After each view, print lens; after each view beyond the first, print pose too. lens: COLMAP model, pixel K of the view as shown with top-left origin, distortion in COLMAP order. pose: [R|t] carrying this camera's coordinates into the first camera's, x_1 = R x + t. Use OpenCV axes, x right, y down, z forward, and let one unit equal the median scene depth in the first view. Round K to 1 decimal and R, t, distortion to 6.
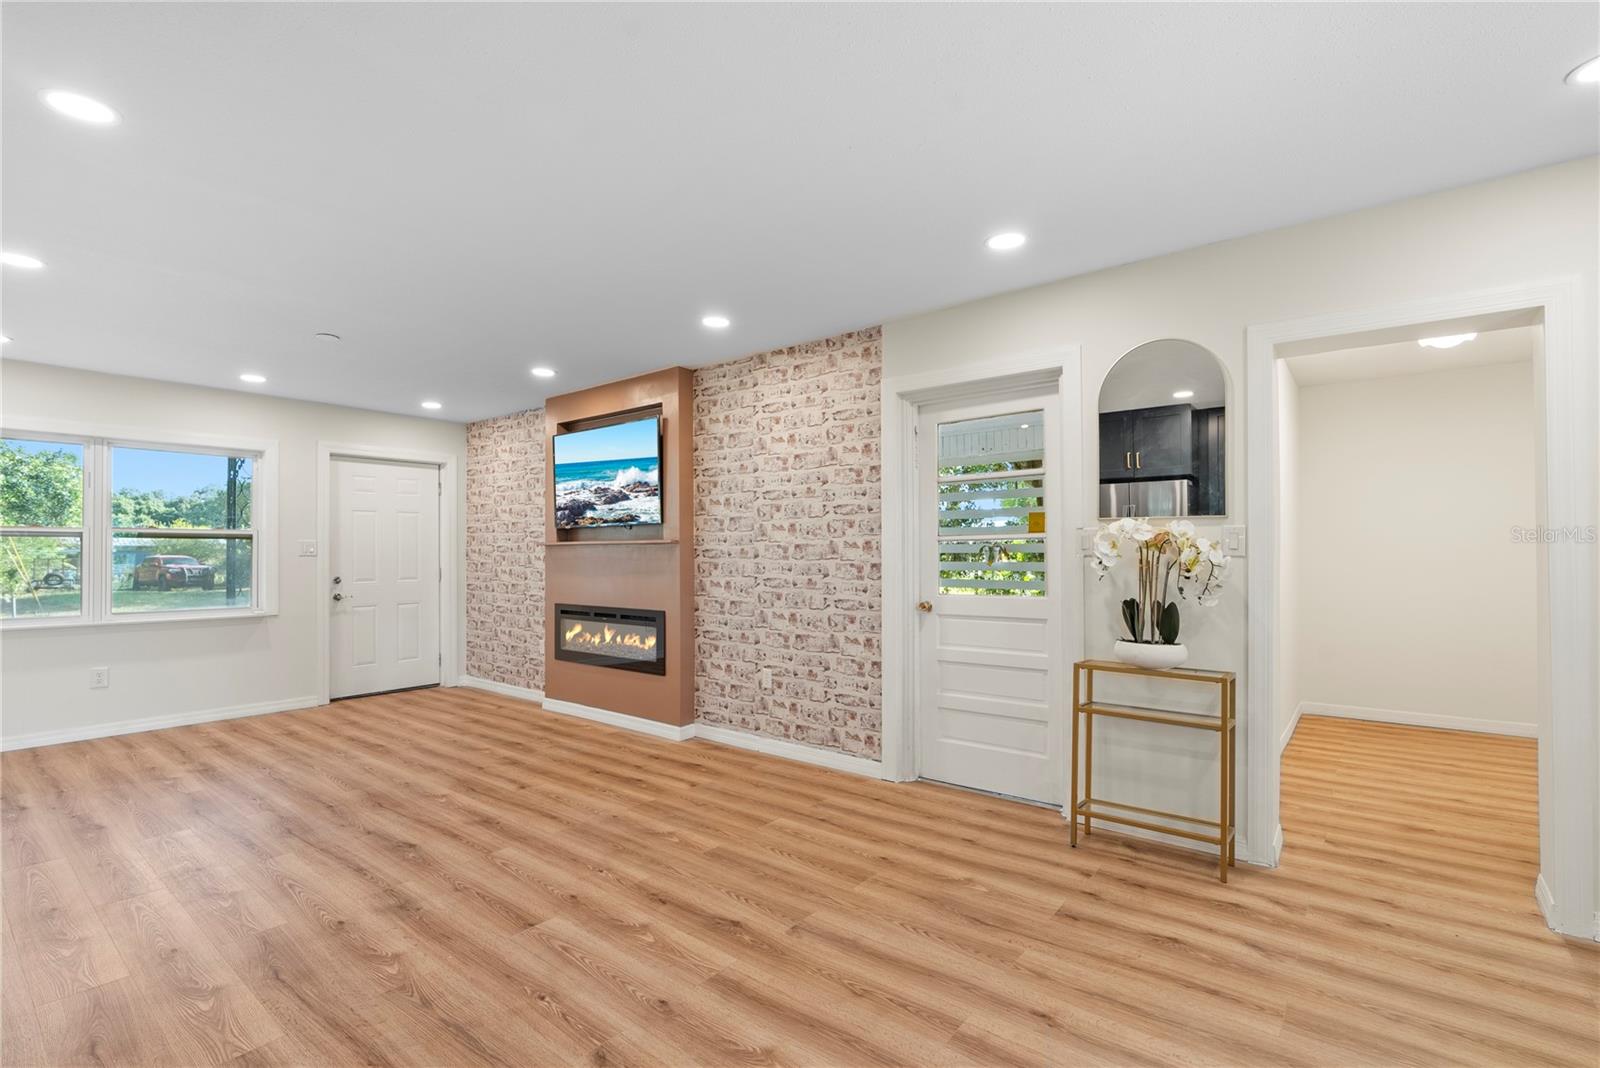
lens RADIAL K [[727.1, 0, 796.1], [0, 727.1, 548.2], [0, 0, 1]] dist [-0.011568, 0.001177]
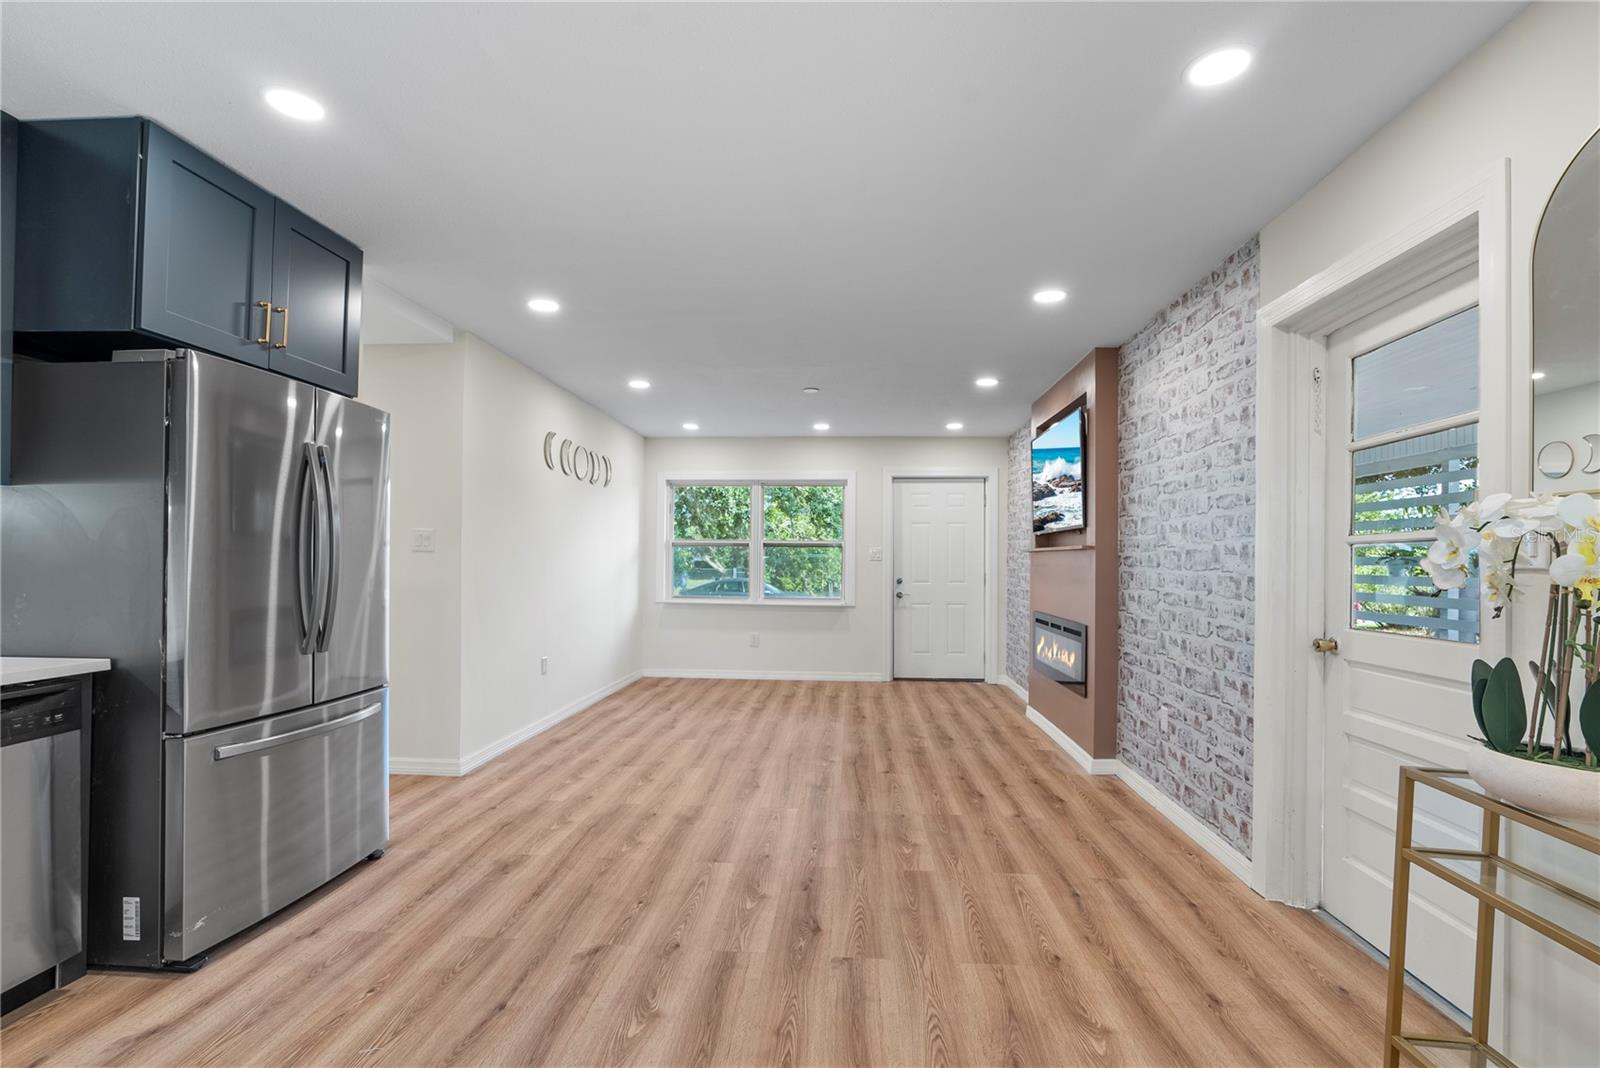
lens RADIAL K [[735.7, 0, 801.5], [0, 735.7, 558.2], [0, 0, 1]] dist [-0.009799, 0.000543]
pose [[0.572109, 0.006498, -0.820152, 0.418124], [-0.004673, 0.999978, 0.004663, 0.001567], [0.820165, 0.001165, 0.572127, 0.233165]]
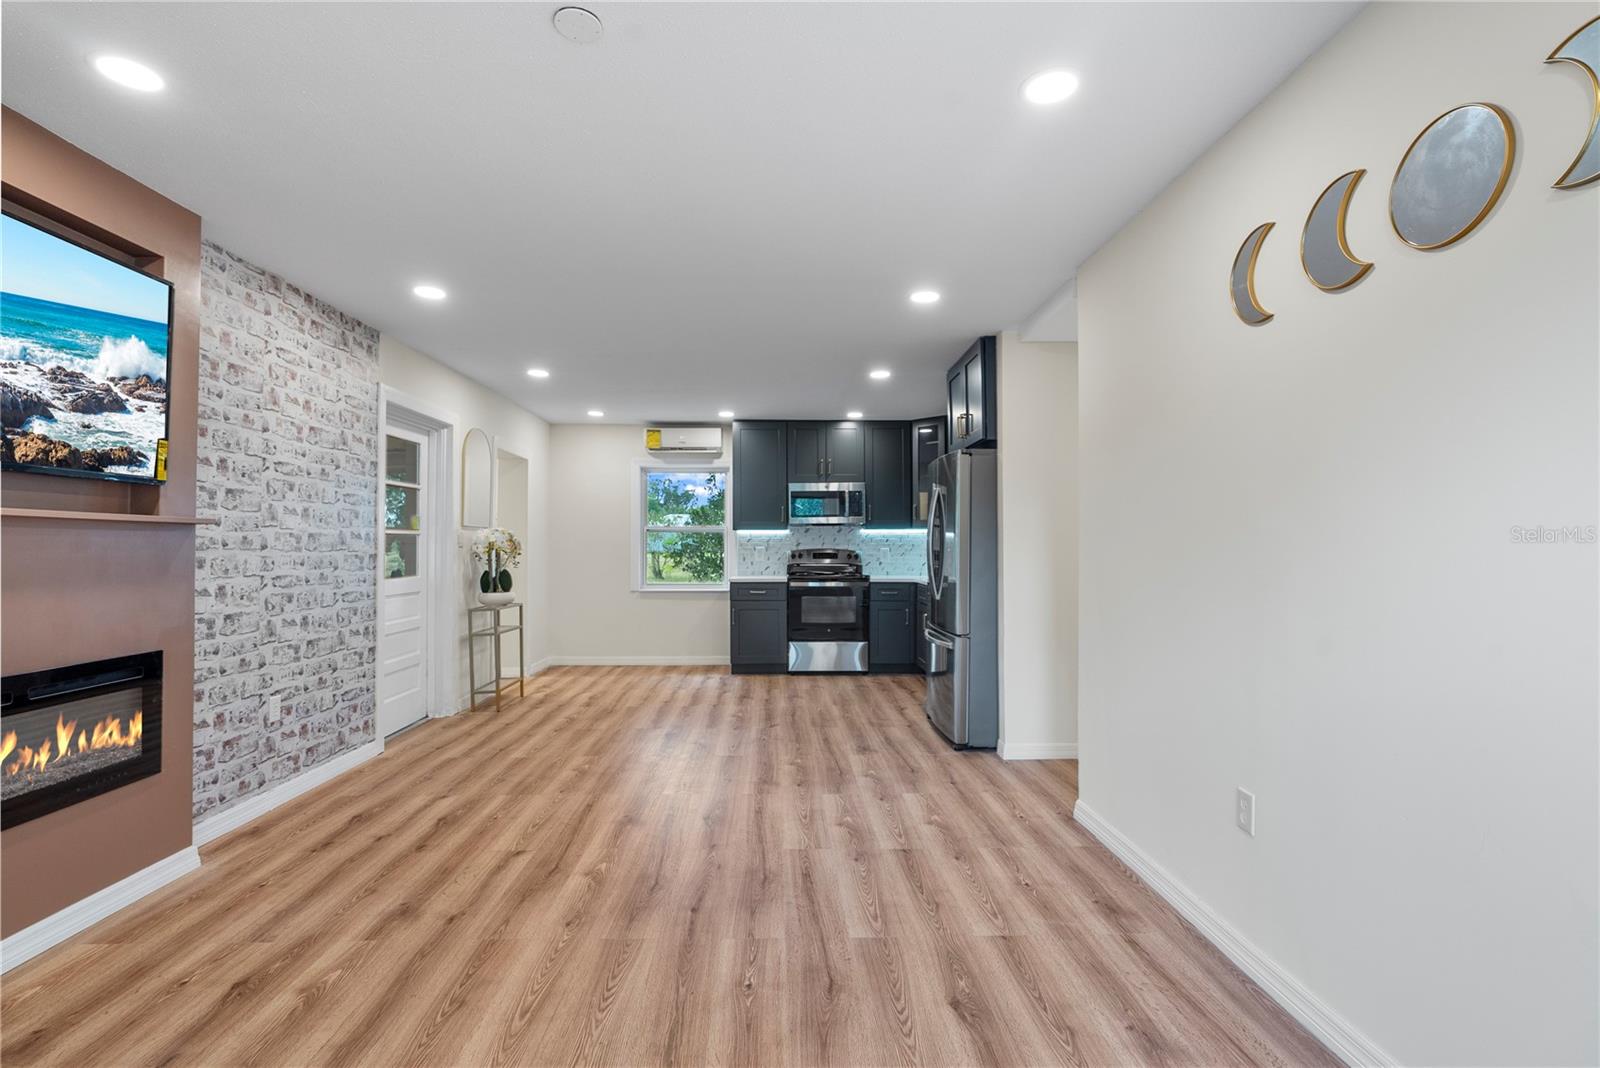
lens RADIAL K [[727.1, 0, 796.1], [0, 727.1, 548.2], [0, 0, 1]] dist [-0.011568, 0.001177]
pose [[-0.650697, -0.000496, 0.759338, -1.036921], [-0.007938, 0.999950, -0.006149, 0.013208], [-0.759296, -0.010029, -0.650668, 1.160552]]
